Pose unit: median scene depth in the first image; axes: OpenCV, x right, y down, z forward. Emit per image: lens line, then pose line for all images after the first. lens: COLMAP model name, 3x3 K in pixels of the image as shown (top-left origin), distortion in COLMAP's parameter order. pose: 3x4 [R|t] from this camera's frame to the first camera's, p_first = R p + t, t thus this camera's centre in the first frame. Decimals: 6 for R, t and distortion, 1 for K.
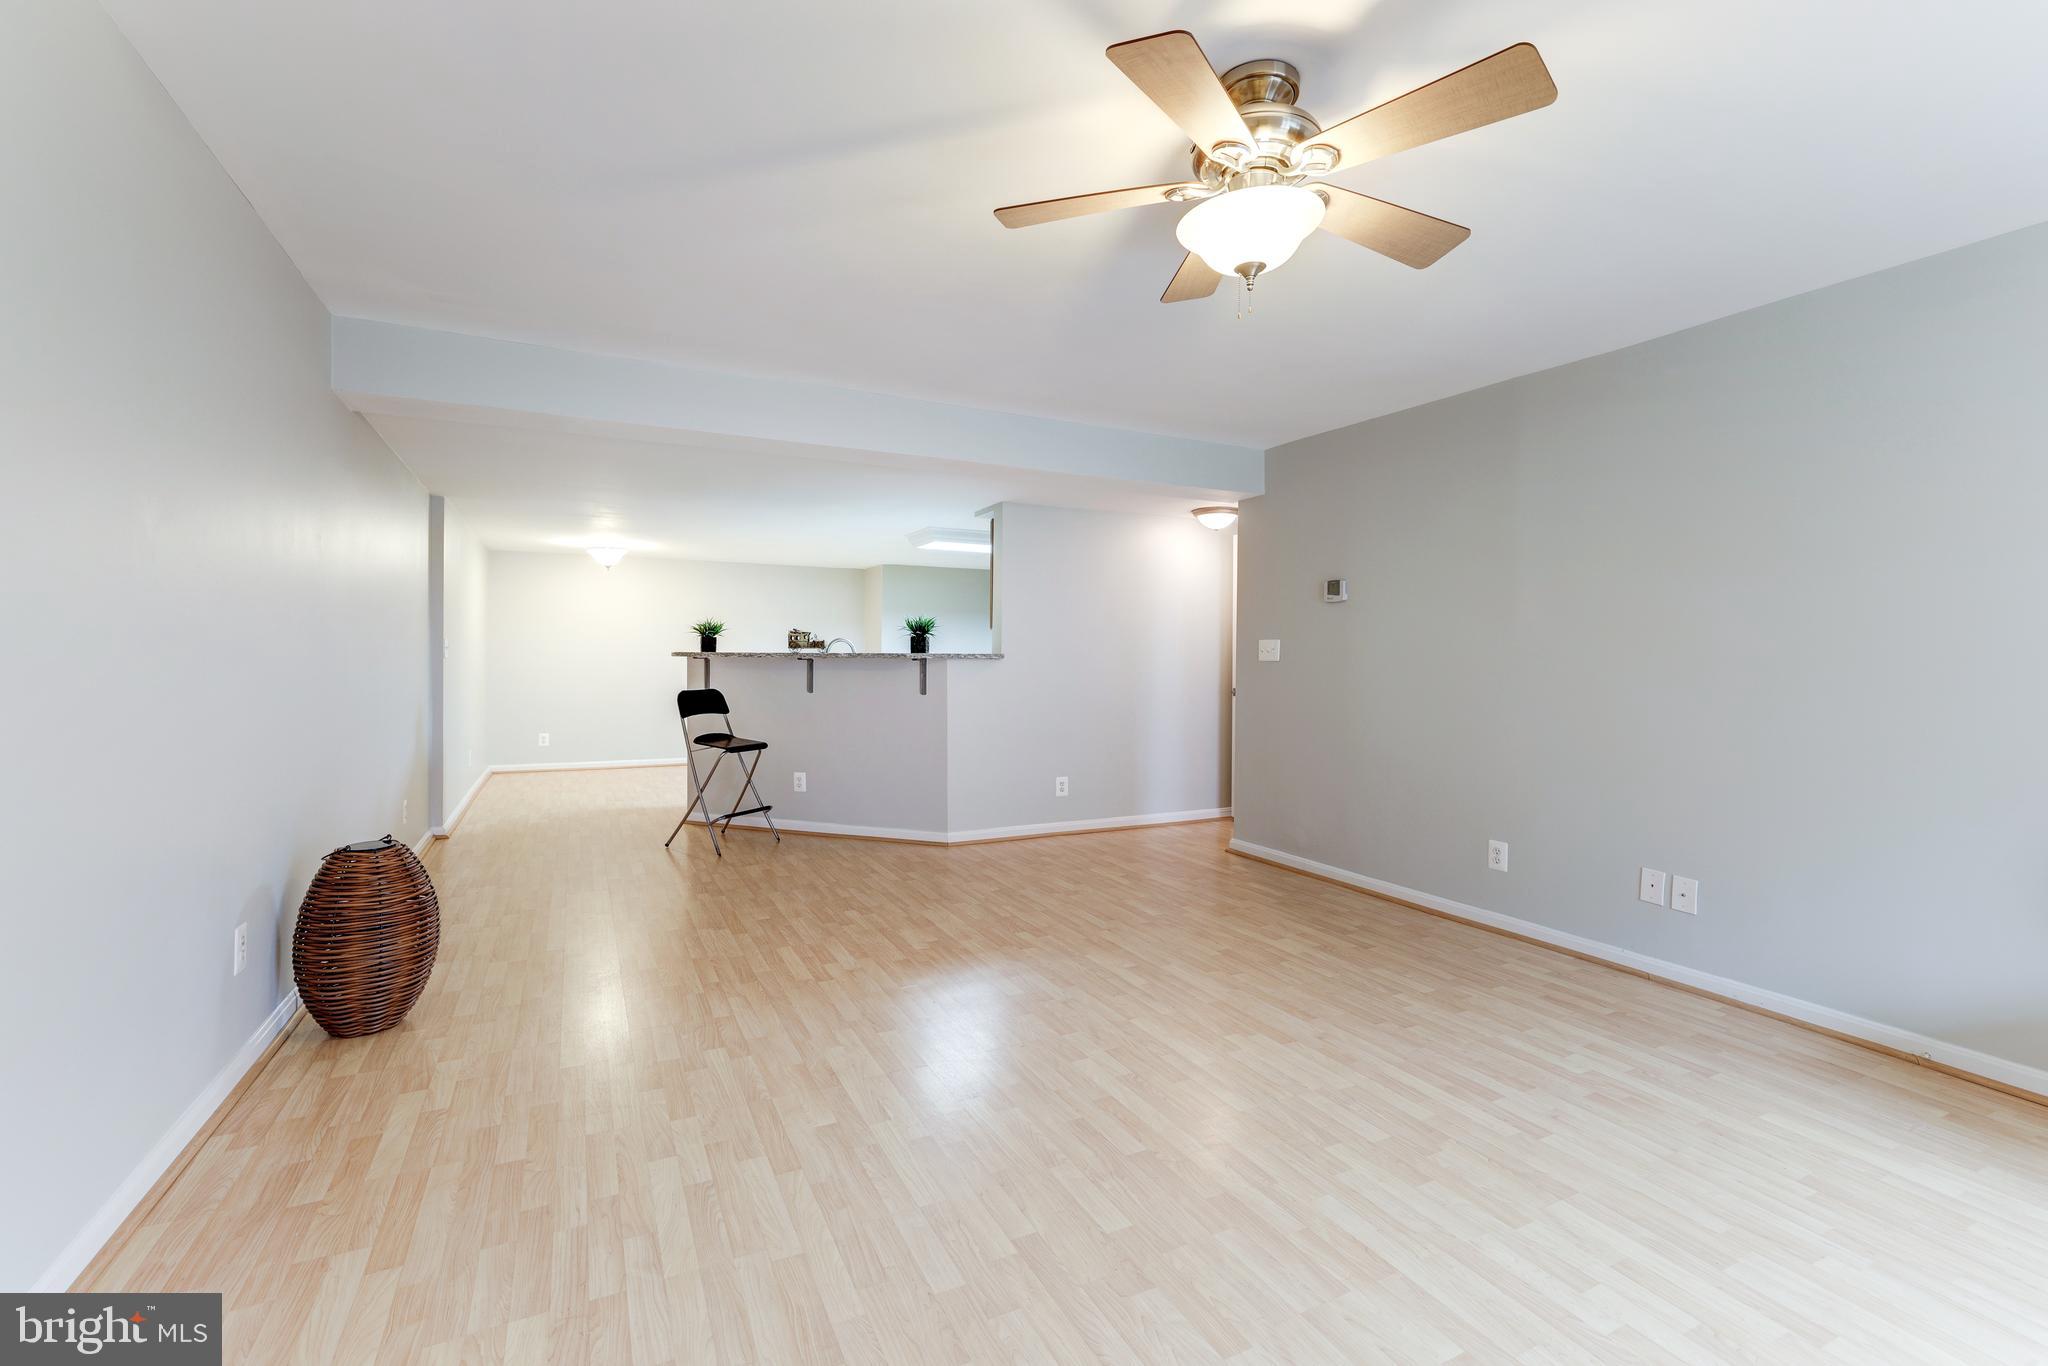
lens RADIAL K [[875.9, 0, 998.2], [0, 875.9, 663.5], [0, 0, 1]] dist [-0.031137, 0.019653]
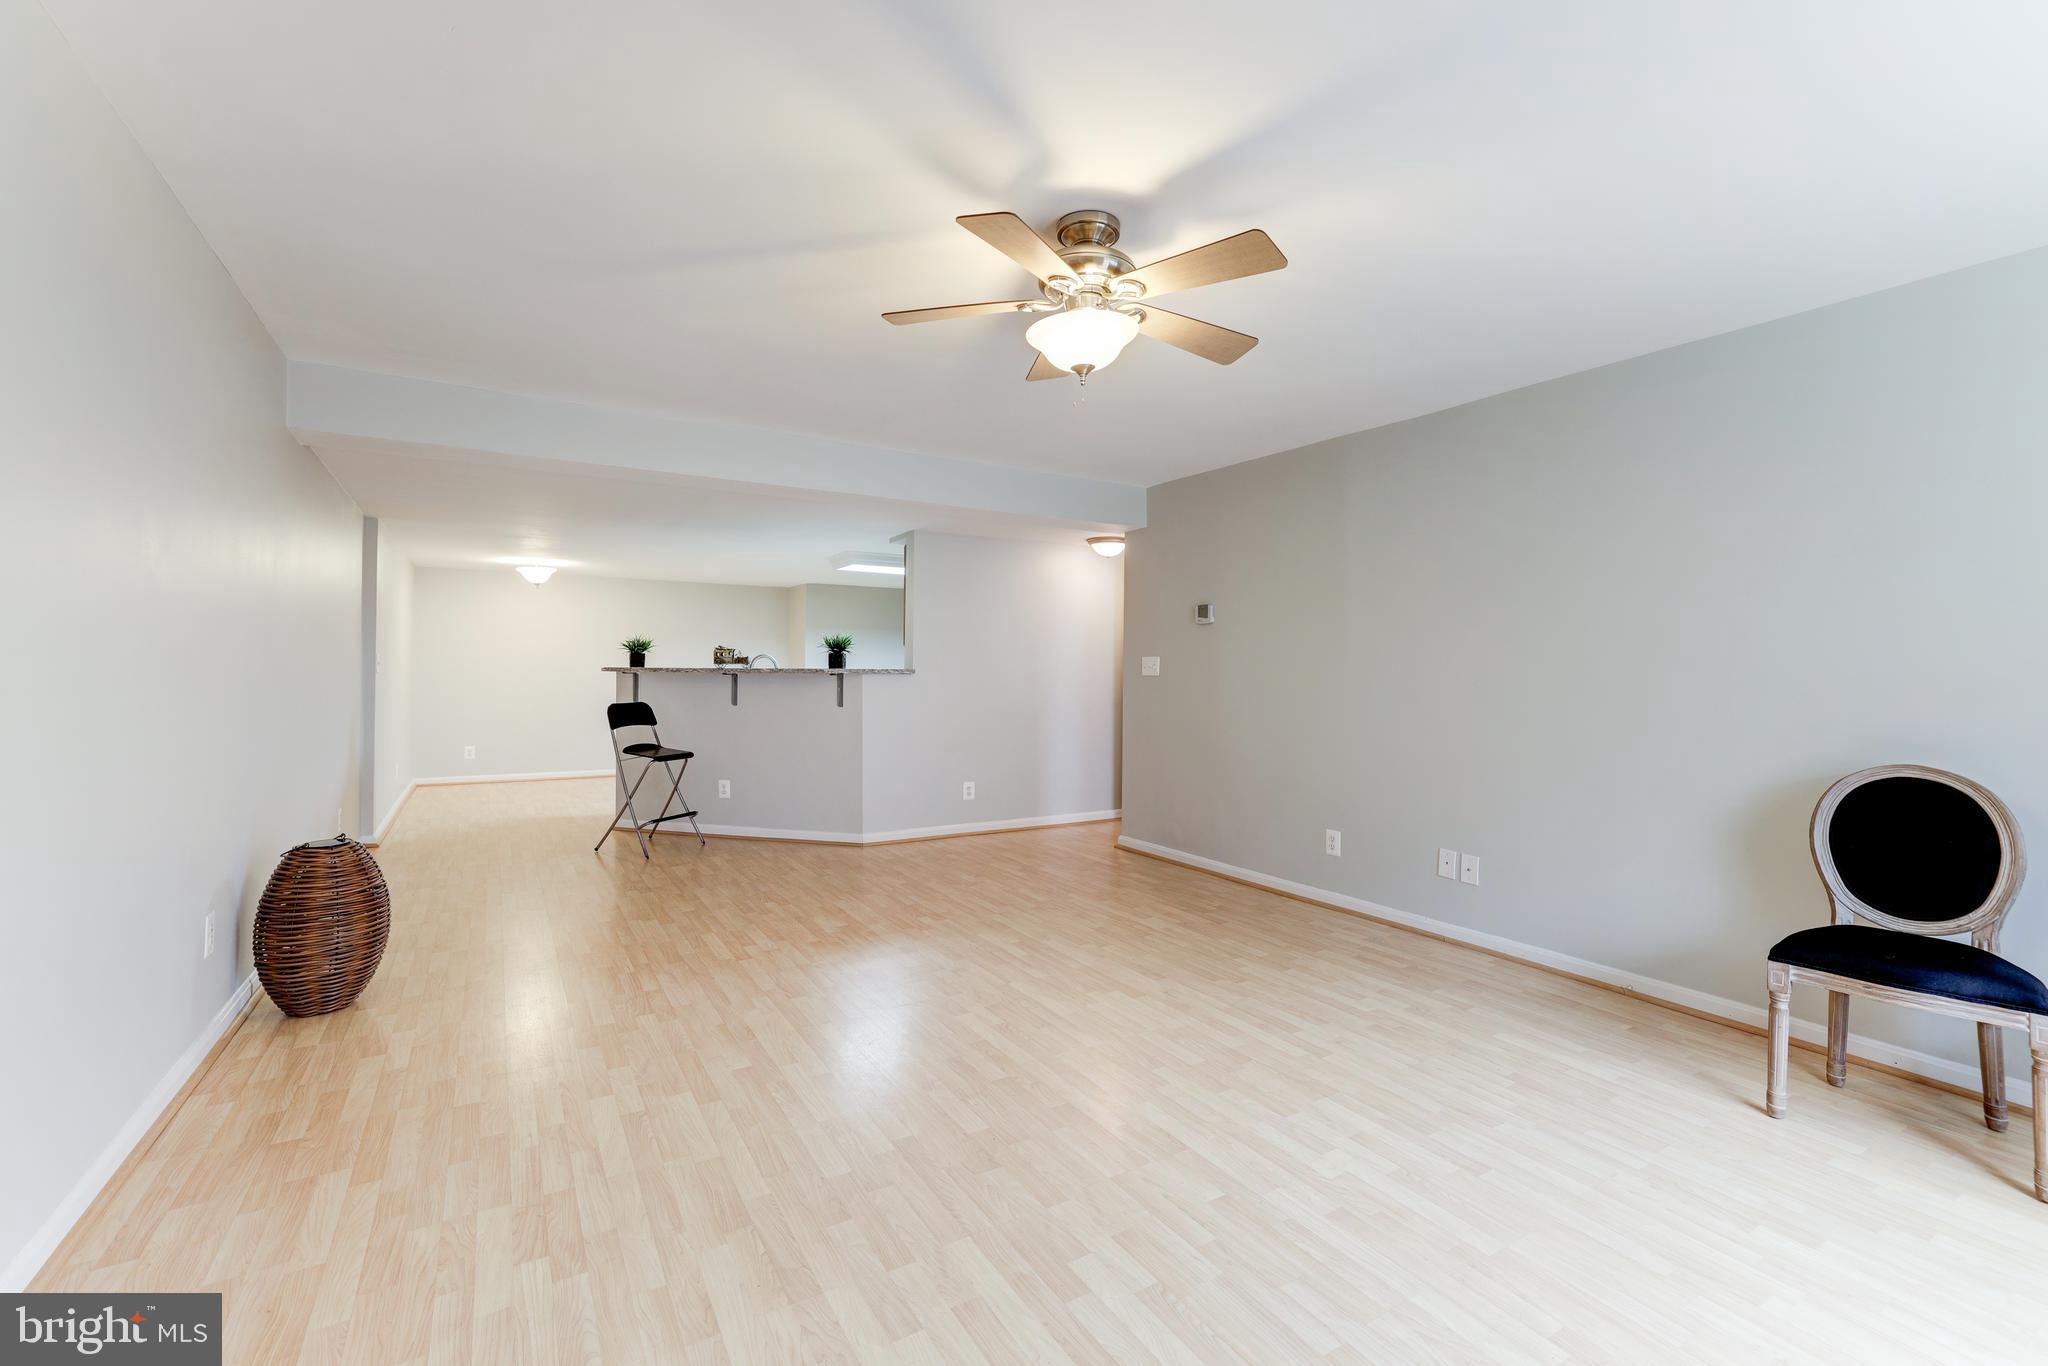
lens RADIAL K [[859.7, 0, 996.0], [0, 859.7, 665.1], [0, 0, 1]] dist [-0.032887, 0.020050]
pose [[0.996737, 0.000839, 0.080718, 0.034665], [0.000293, 0.999902, -0.014009, -0.002009], [-0.080722, 0.013987, 0.996639, -0.129173]]
